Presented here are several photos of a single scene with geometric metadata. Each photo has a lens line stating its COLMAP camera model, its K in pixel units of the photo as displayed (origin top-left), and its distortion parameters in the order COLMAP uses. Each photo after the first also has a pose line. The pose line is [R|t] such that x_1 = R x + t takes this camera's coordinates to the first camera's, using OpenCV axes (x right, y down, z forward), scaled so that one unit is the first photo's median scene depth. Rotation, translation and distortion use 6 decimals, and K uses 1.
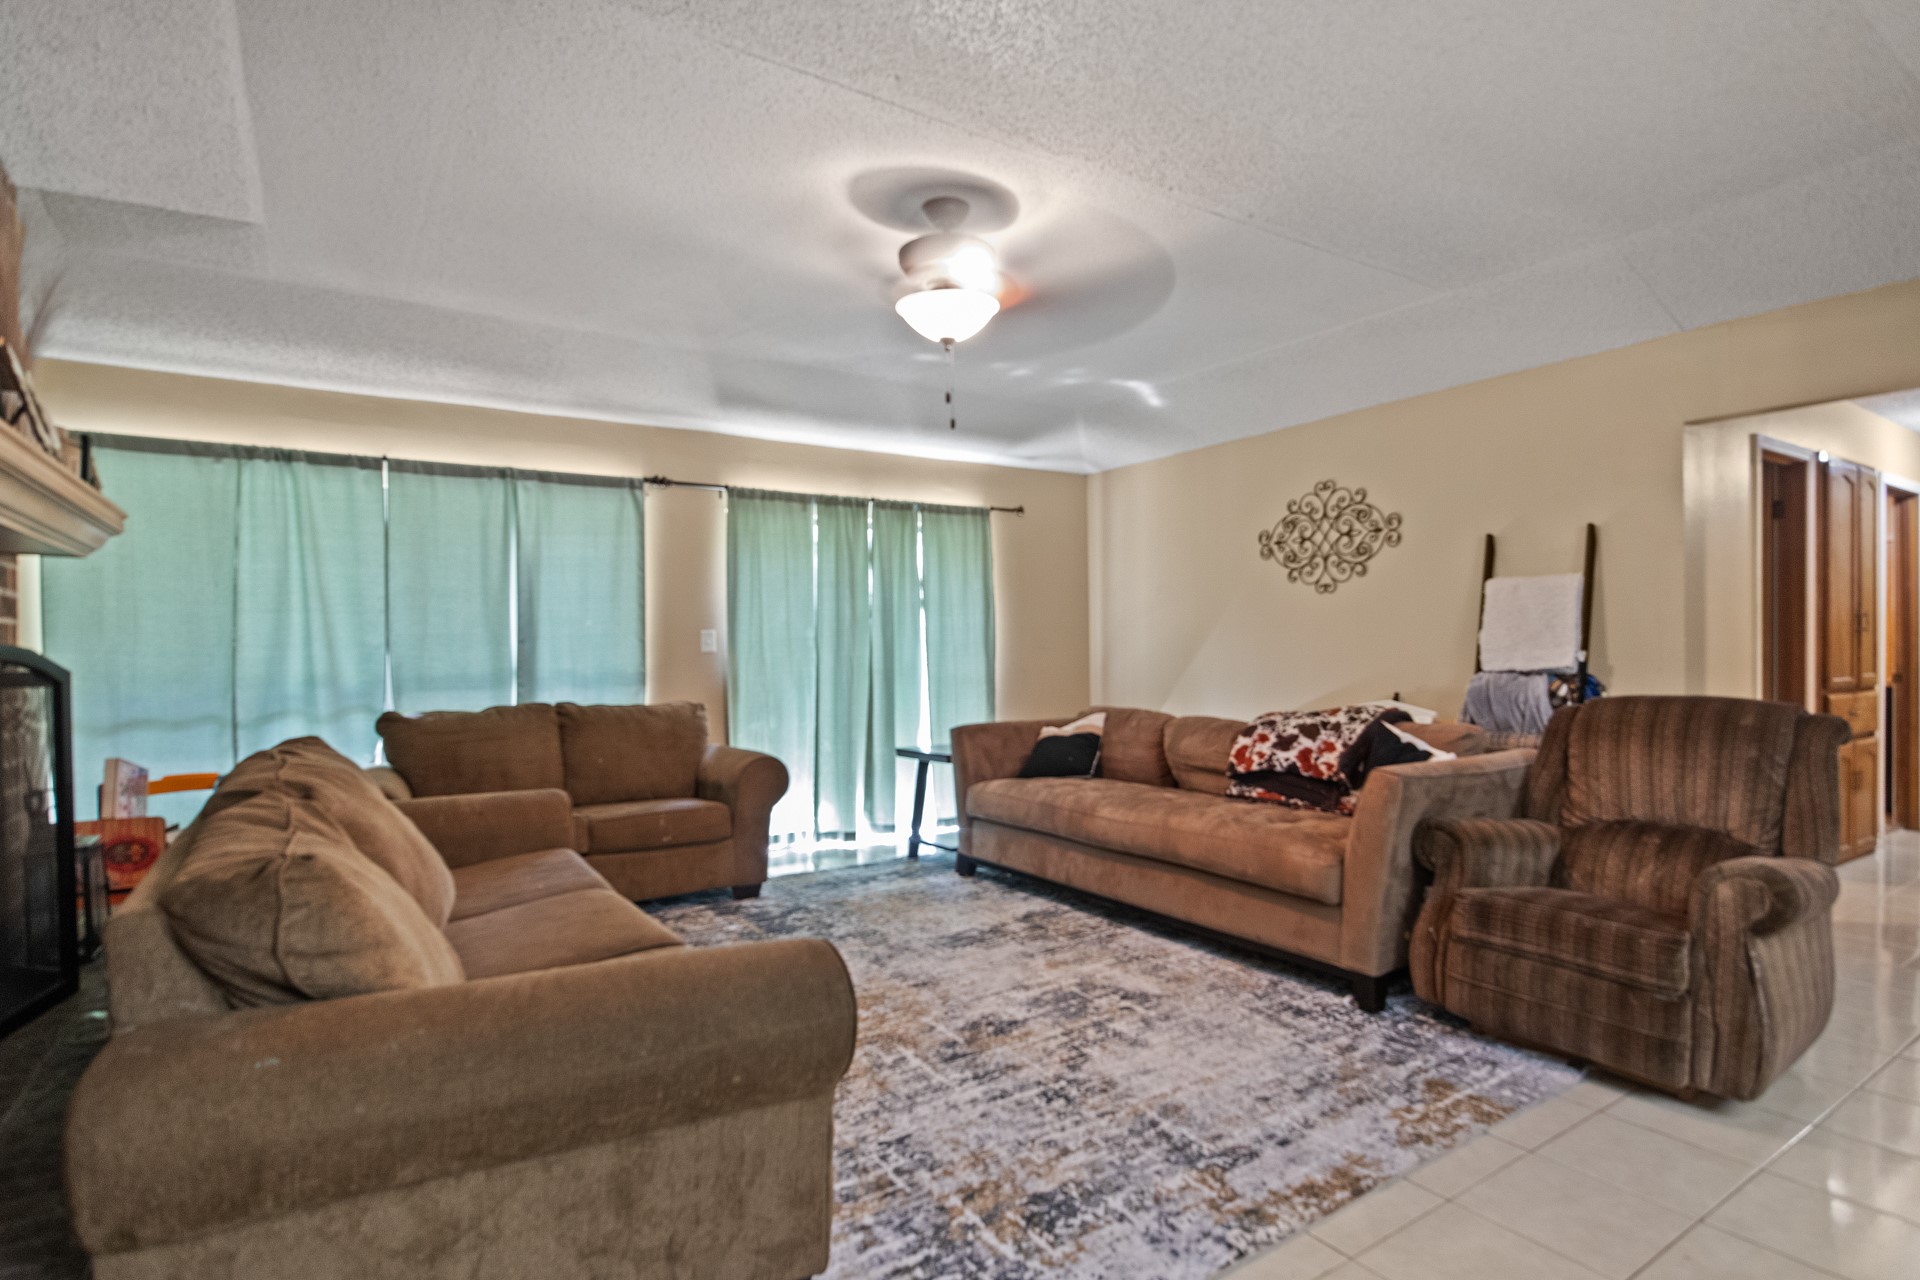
lens RADIAL K [[985.2, 0, 967.3], [0, 985.2, 653.5], [0, 0, 1]] dist [-0.005173, -0.002244]
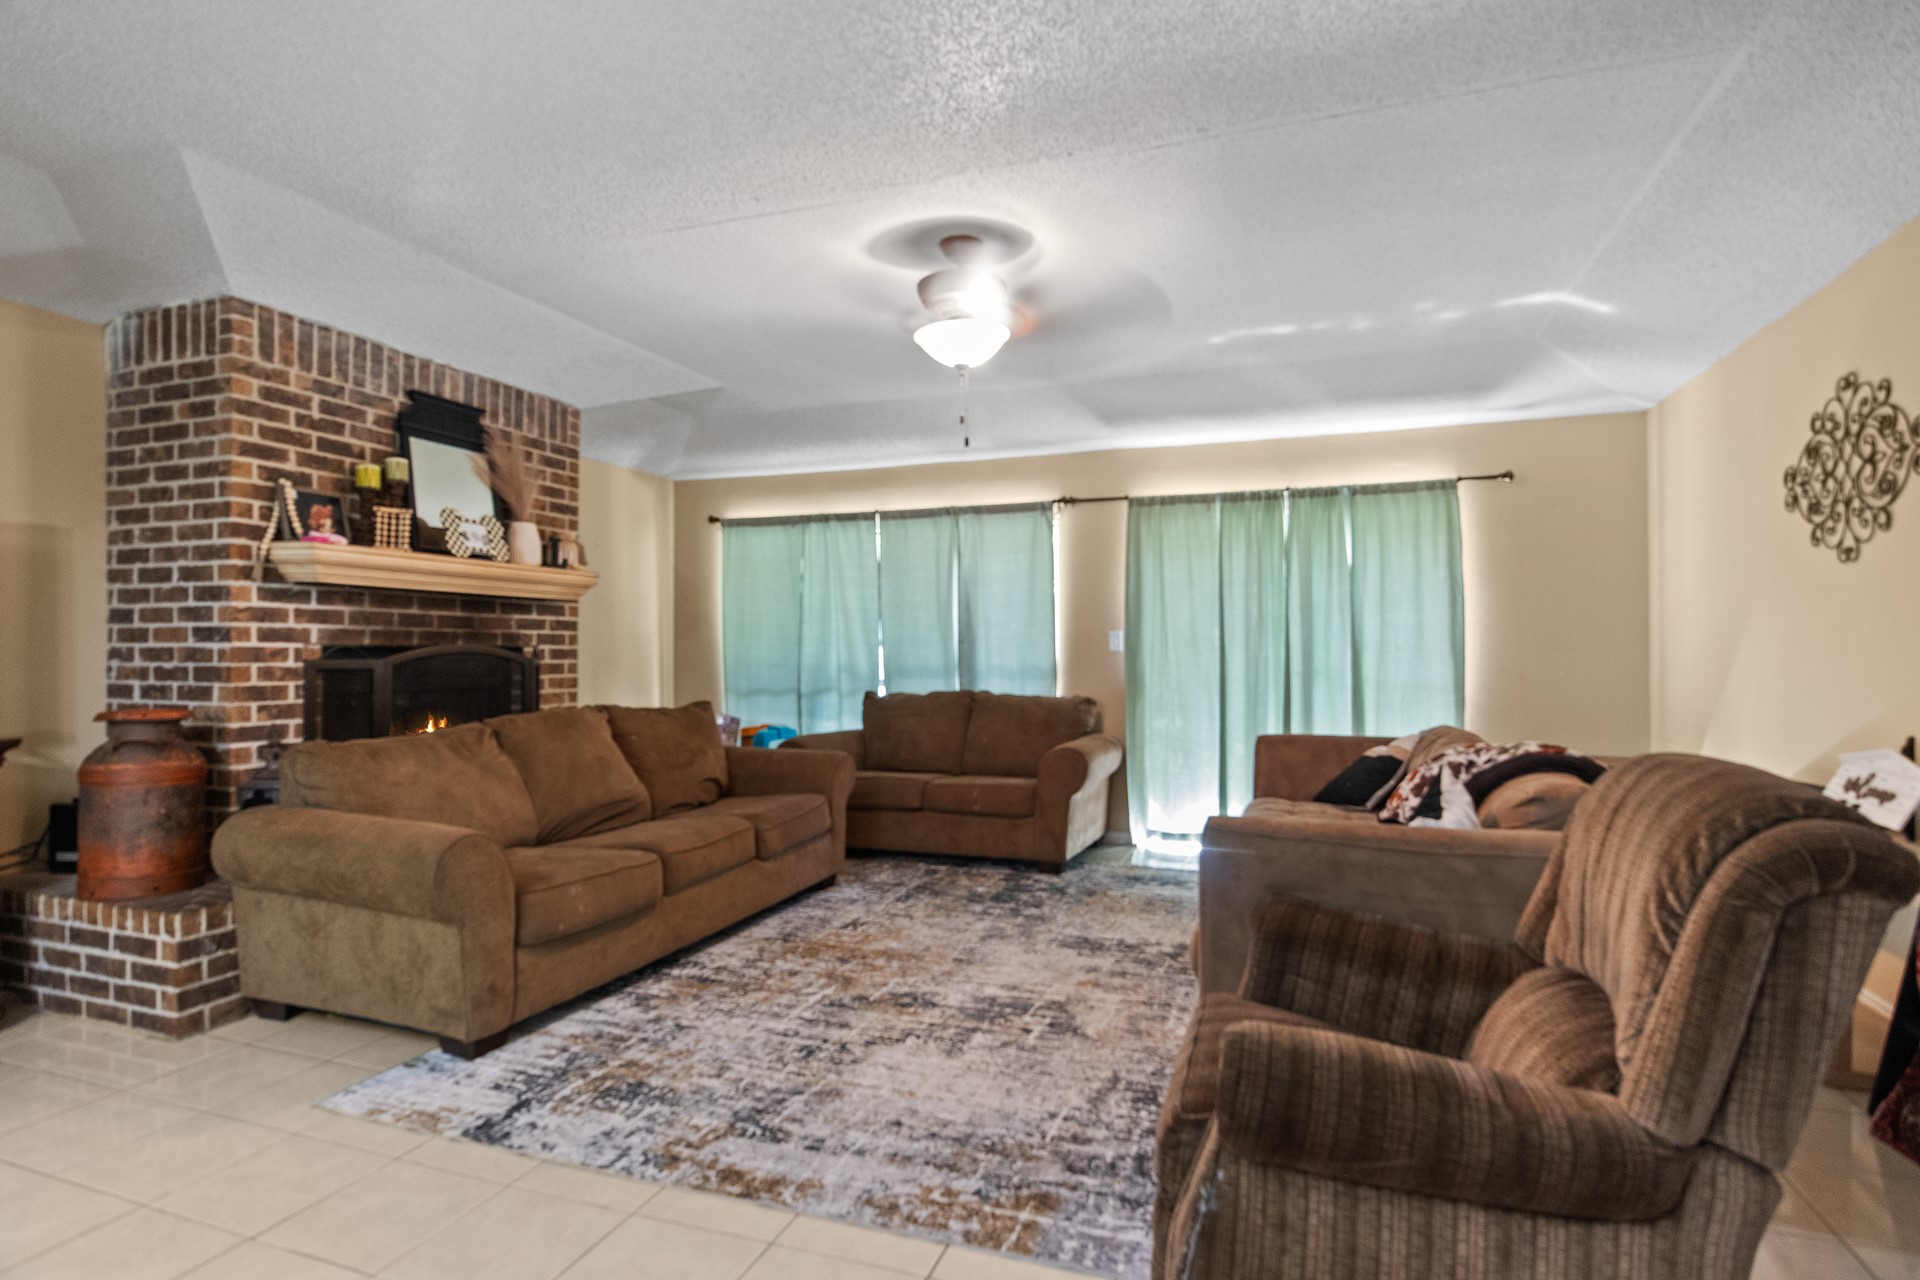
lens RADIAL K [[985.2, 0, 969.3], [0, 985.2, 637.2], [0, 0, 1]] dist [-0.005173, -0.002244]
pose [[0.595745, -0.000621, -0.803174, 0.706751], [-0.008044, 0.999945, -0.006739, -0.011062], [0.803133, 0.010475, 0.595707, 0.302294]]
